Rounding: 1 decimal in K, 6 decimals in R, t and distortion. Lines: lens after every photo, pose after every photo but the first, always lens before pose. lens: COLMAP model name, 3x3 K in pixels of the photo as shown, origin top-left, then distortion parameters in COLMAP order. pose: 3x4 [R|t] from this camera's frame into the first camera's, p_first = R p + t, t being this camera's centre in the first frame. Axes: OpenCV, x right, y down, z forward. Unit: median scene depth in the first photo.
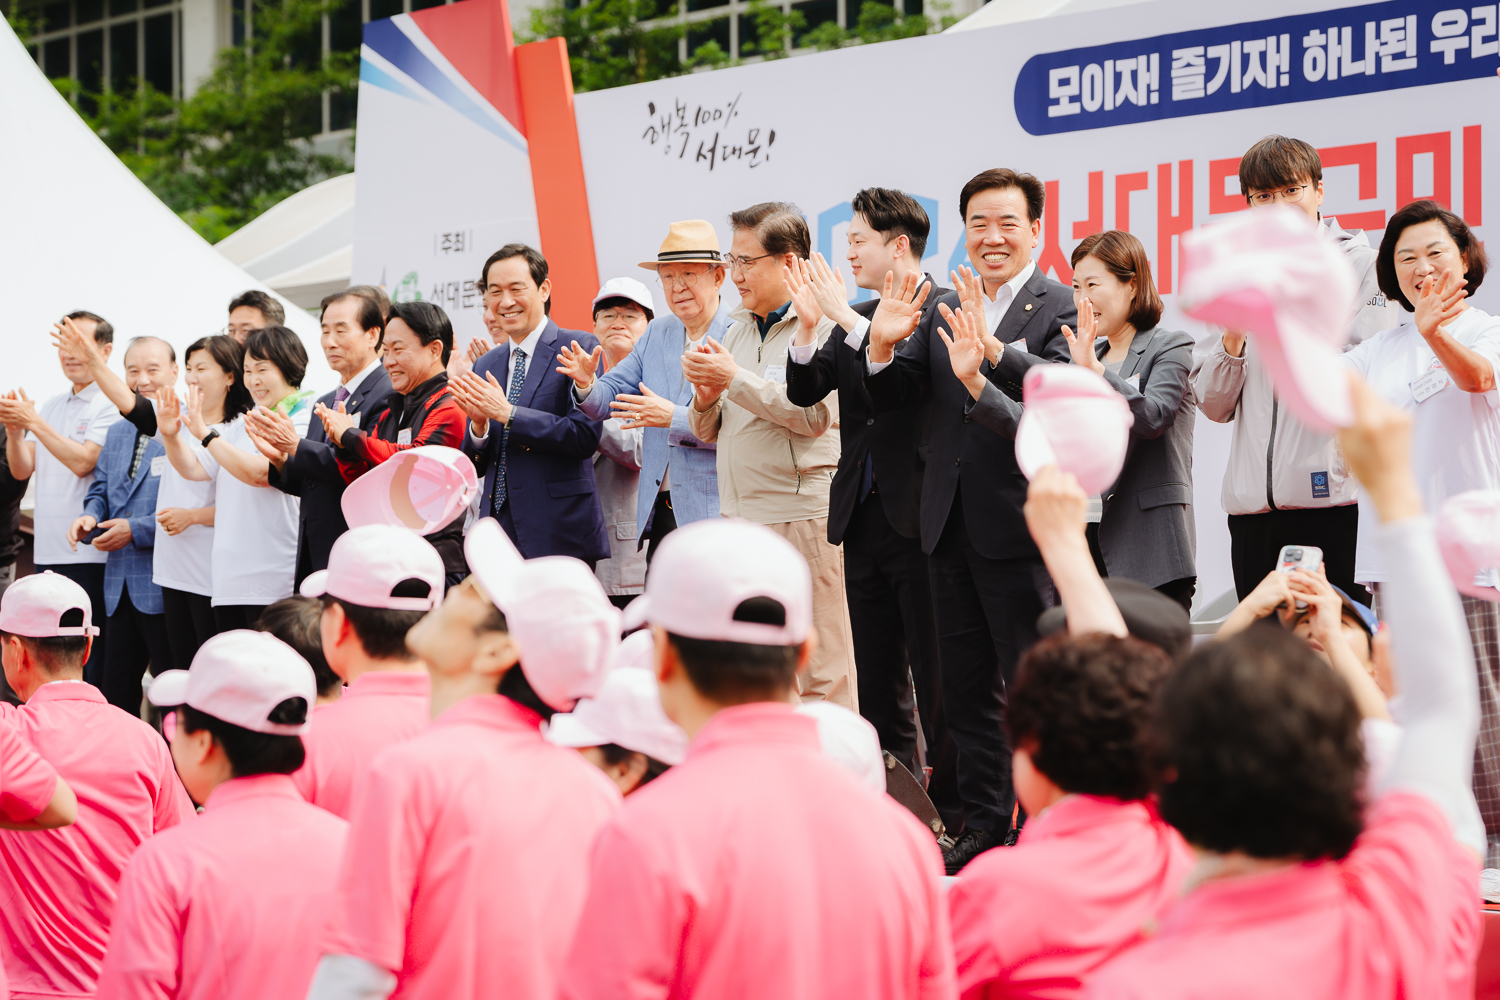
lens RADIAL K [[4727.4, 0, 753.7], [0, 4727.4, 496.5], [0, 0, 1]] dist [0.028488, 0.000000]
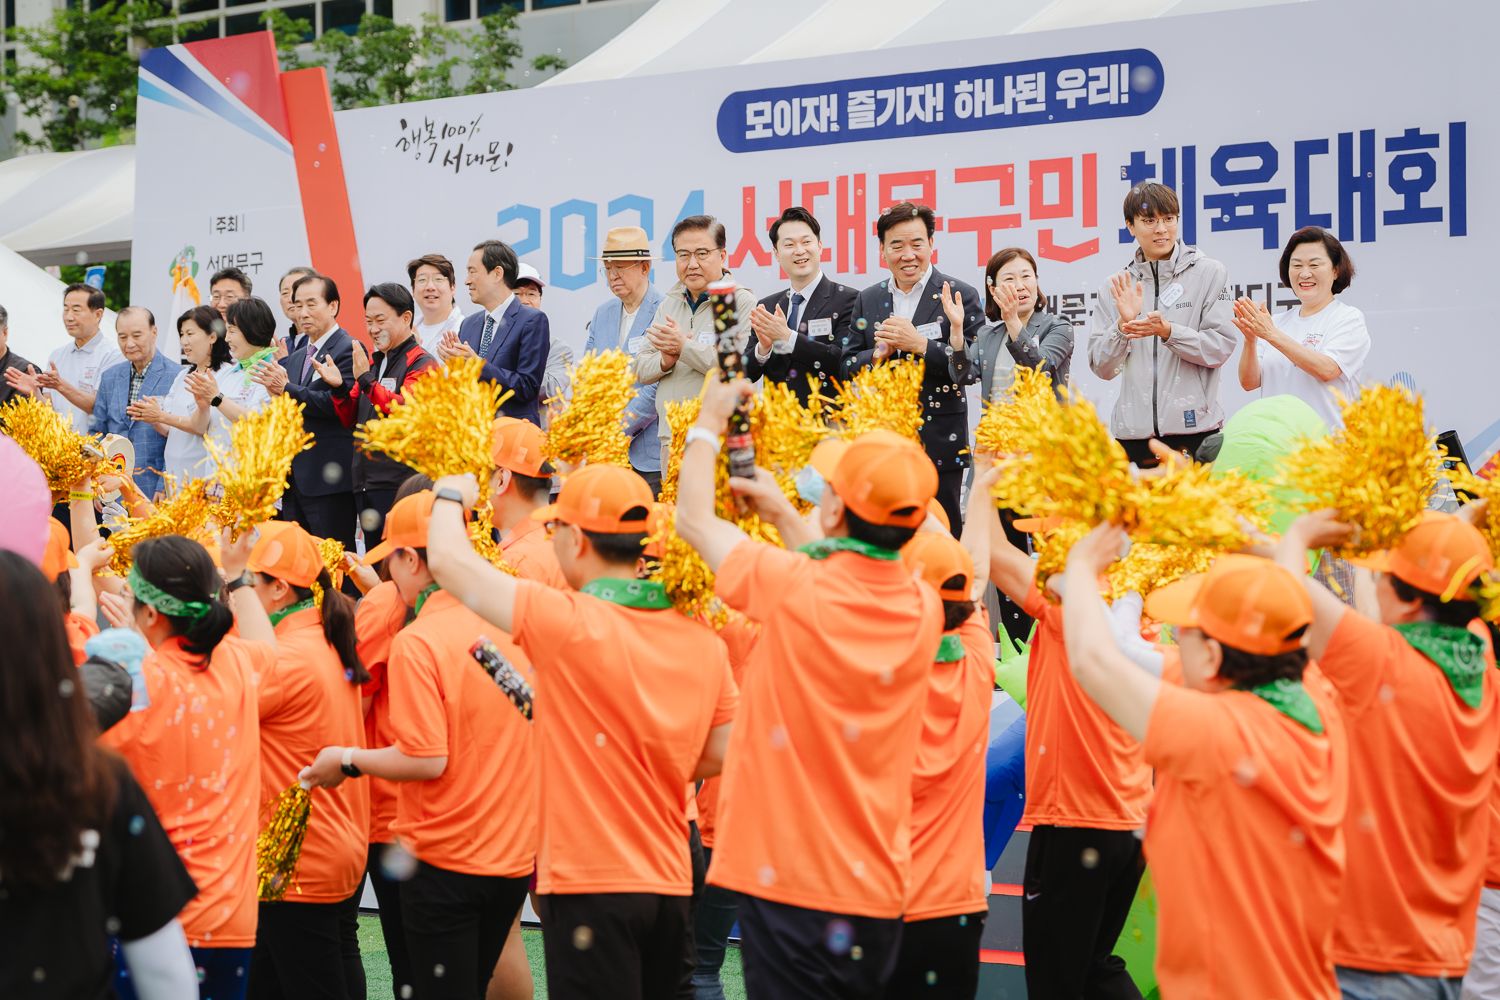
lens RADIAL K [[4094.8, 0, 780.0], [0, 4094.8, 395.8], [0, 0, 1]] dist [0.095418, 0.000000]
pose [[0.984317, -0.001508, 0.176401, -0.142449], [0.002124, 0.999992, -0.003300, -0.004061], [-0.176395, 0.003623, 0.984313, -0.152533]]
